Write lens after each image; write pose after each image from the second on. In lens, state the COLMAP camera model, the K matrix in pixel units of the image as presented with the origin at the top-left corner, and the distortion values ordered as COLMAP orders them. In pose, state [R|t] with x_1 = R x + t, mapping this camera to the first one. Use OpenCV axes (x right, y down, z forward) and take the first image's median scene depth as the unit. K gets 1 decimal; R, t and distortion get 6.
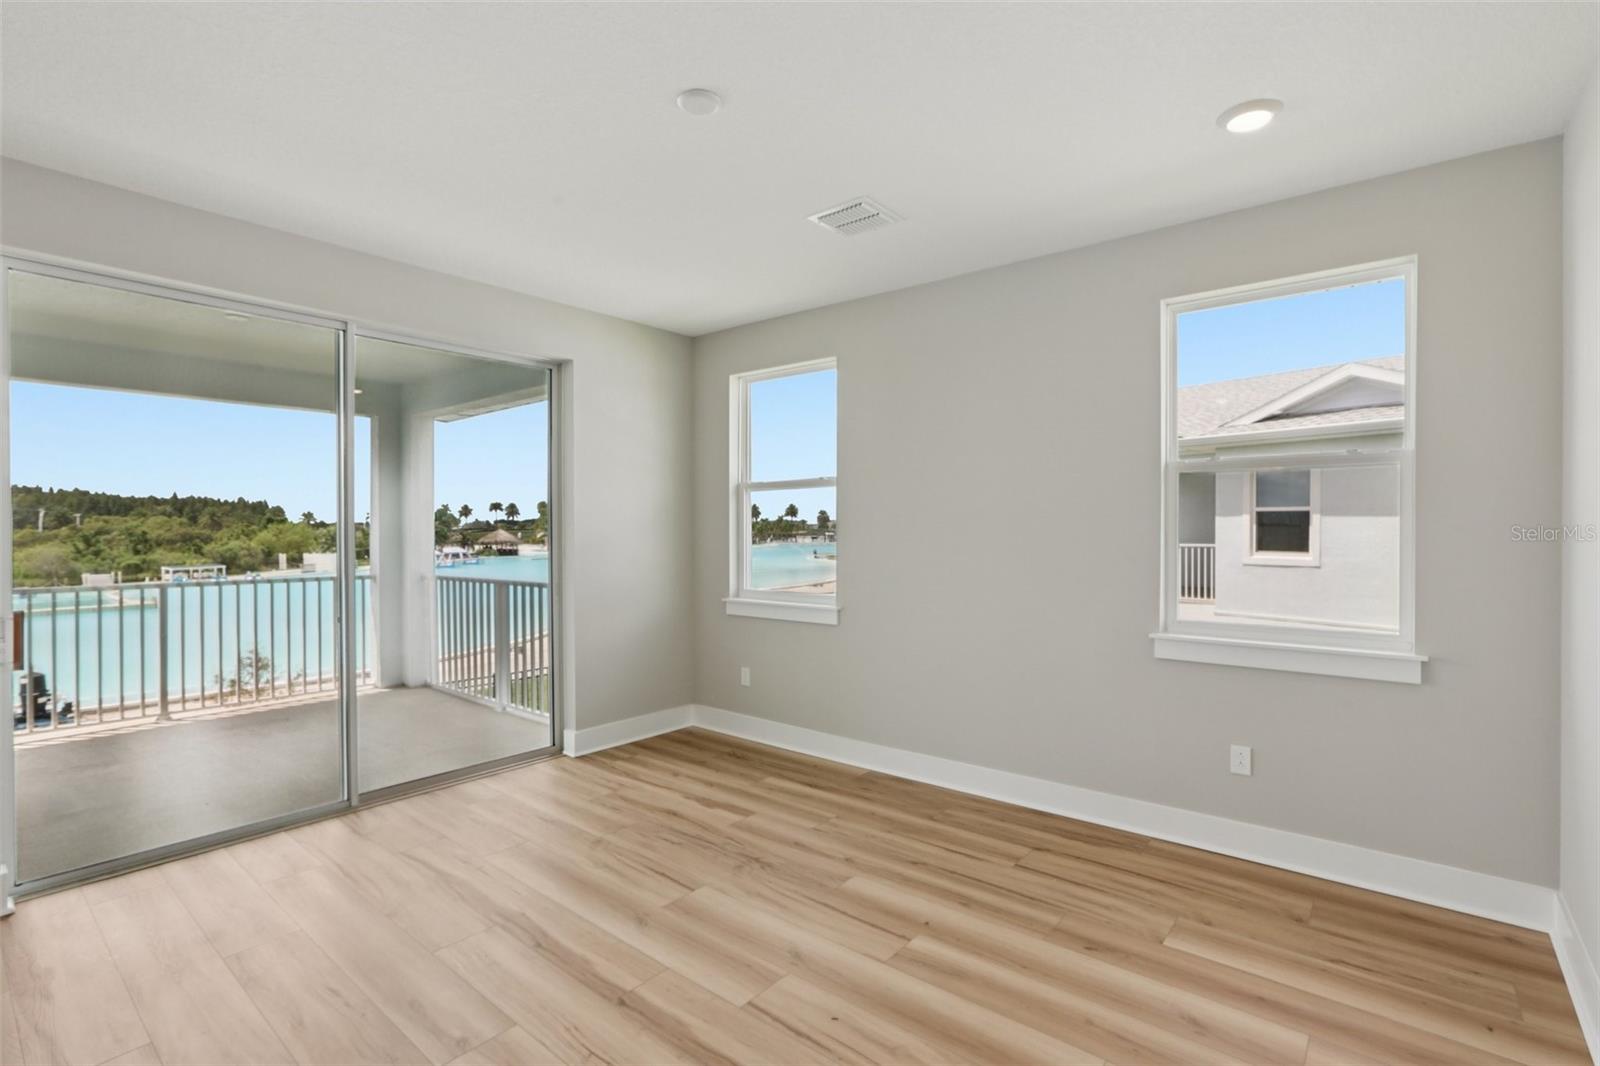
lens RADIAL K [[750.2, 0, 800.0], [0, 750.2, 533.0], [0, 0, 1]] dist [-0.055234, 0.032185]
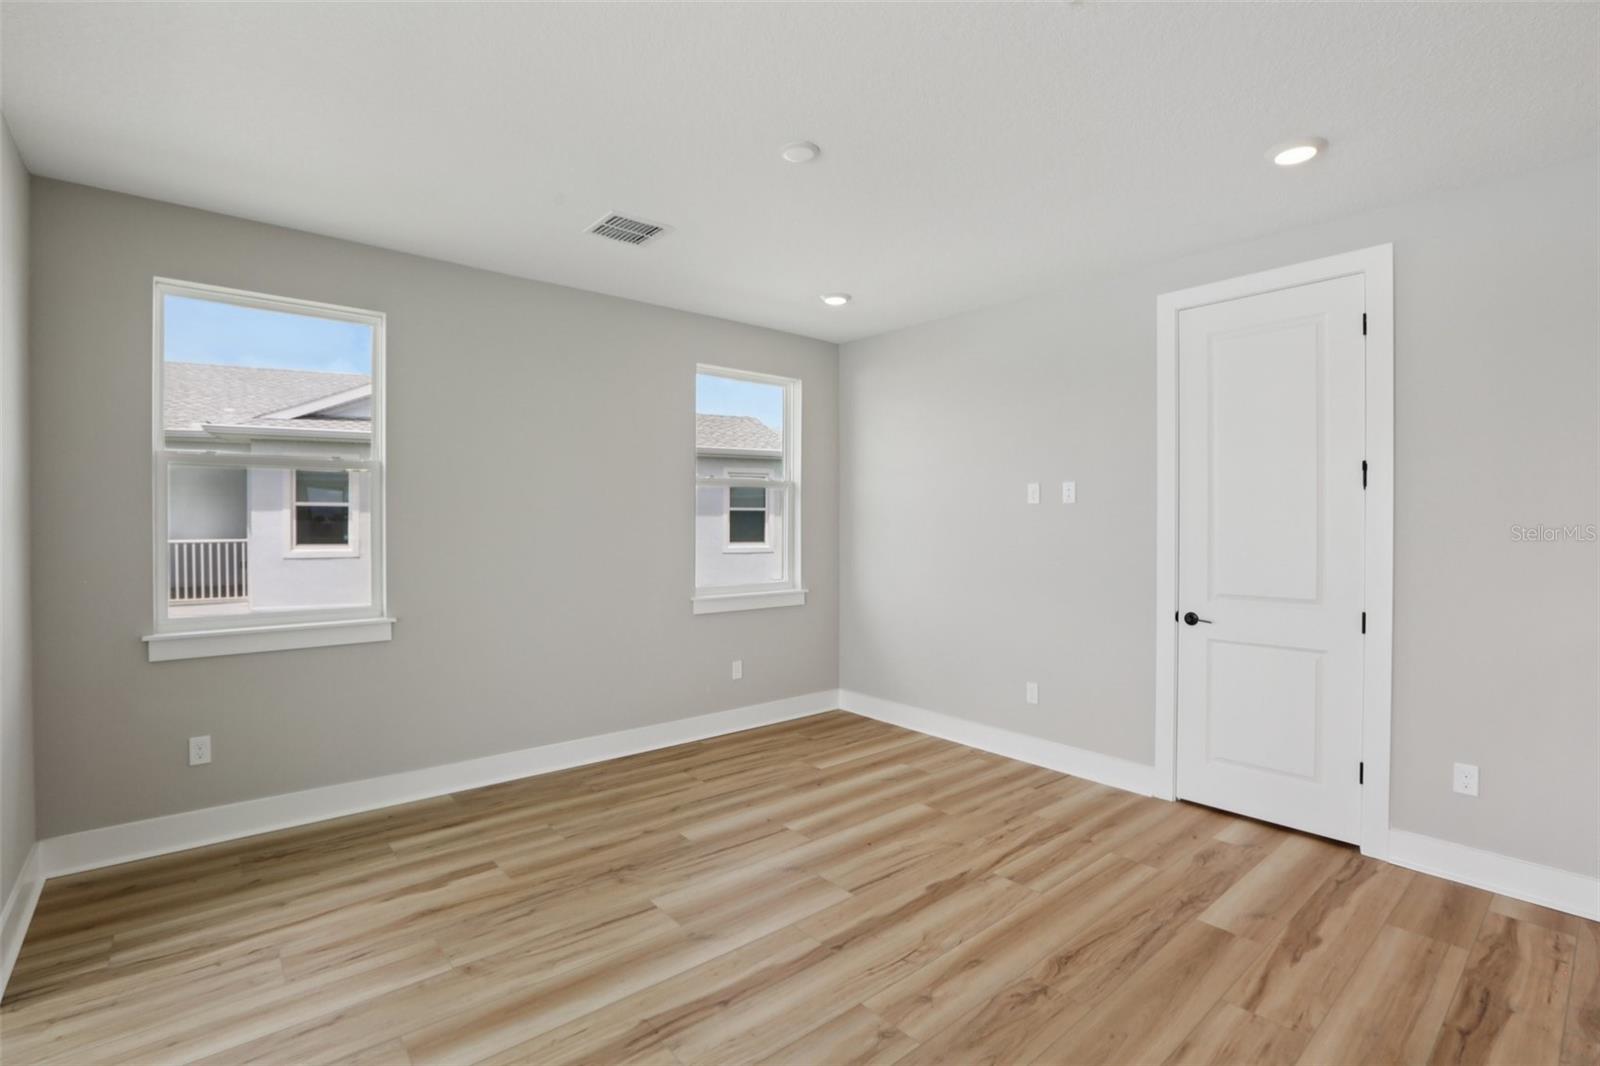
lens RADIAL K [[733.7, 0, 784.8], [0, 733.7, 521.7], [0, 0, 1]] dist [-0.055379, 0.021044]
pose [[0.183946, 0.002326, 0.982934, -0.843100], [0.004446, 0.999985, -0.003198, -0.004168], [-0.982926, 0.004958, 0.183932, 0.551592]]
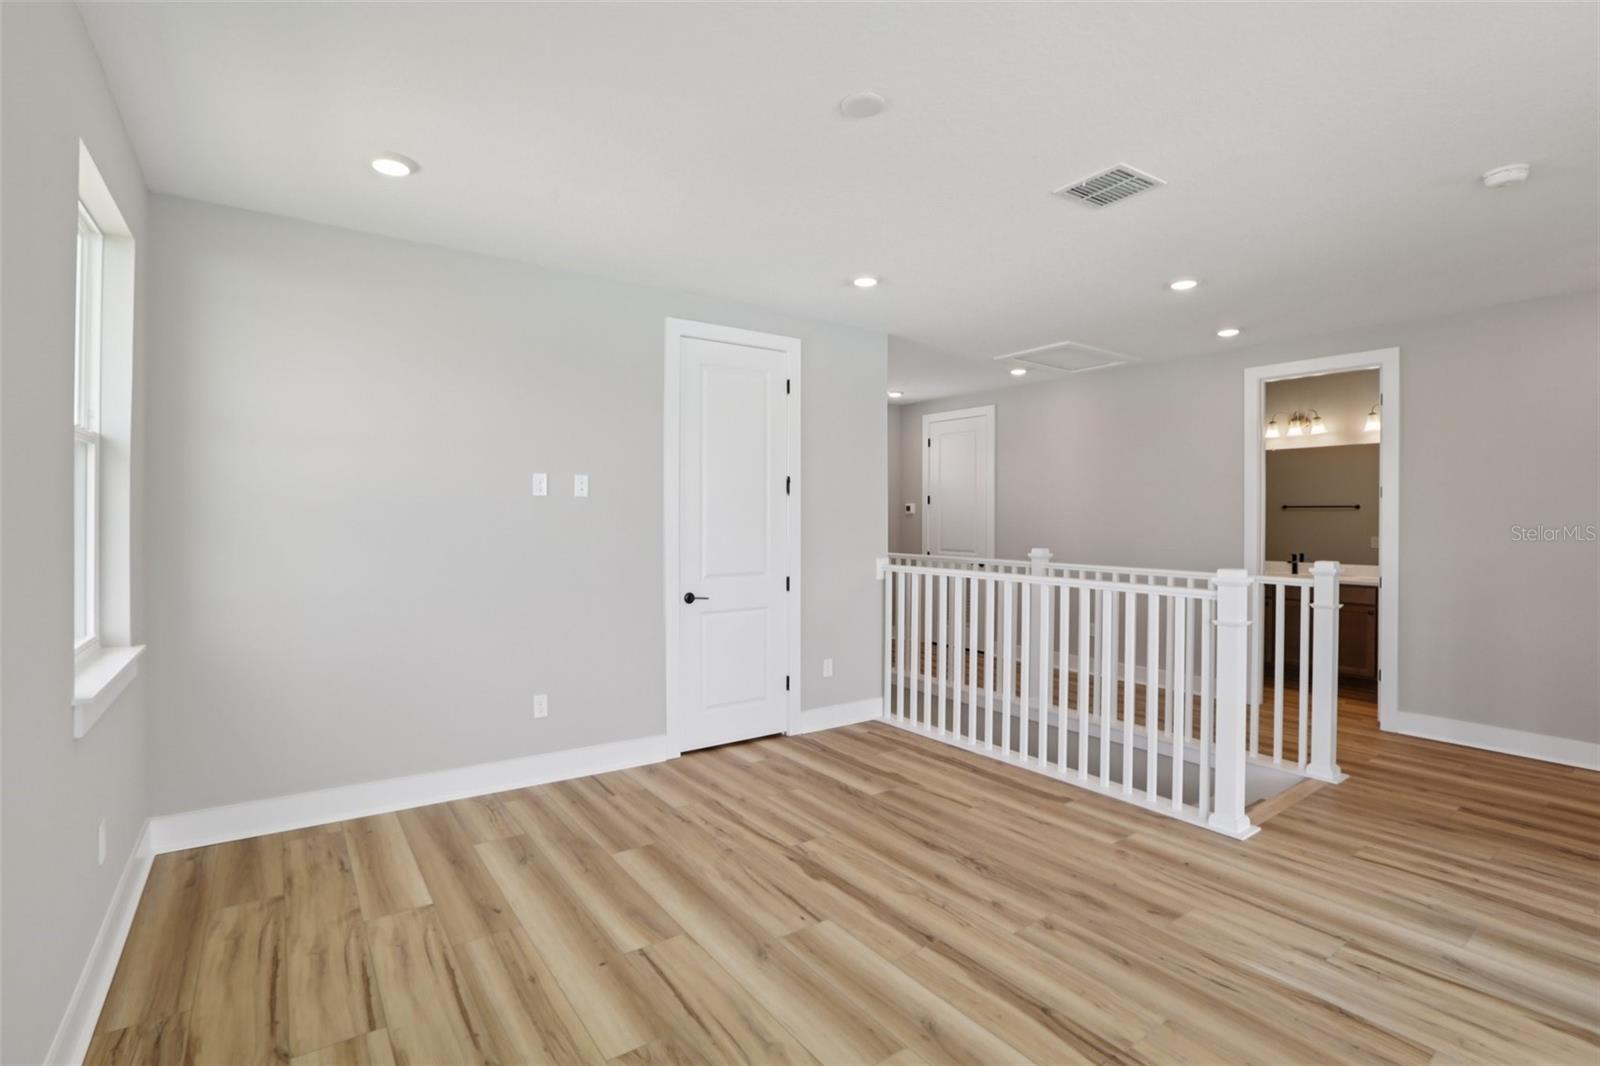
lens RADIAL K [[733.7, 0, 784.8], [0, 733.7, 521.7], [0, 0, 1]] dist [-0.055379, 0.021044]
pose [[-0.963438, -0.005863, 0.267868, -0.202490], [-0.003146, 0.999939, 0.010570, -0.010405], [-0.267913, 0.009341, -0.963398, 1.341021]]
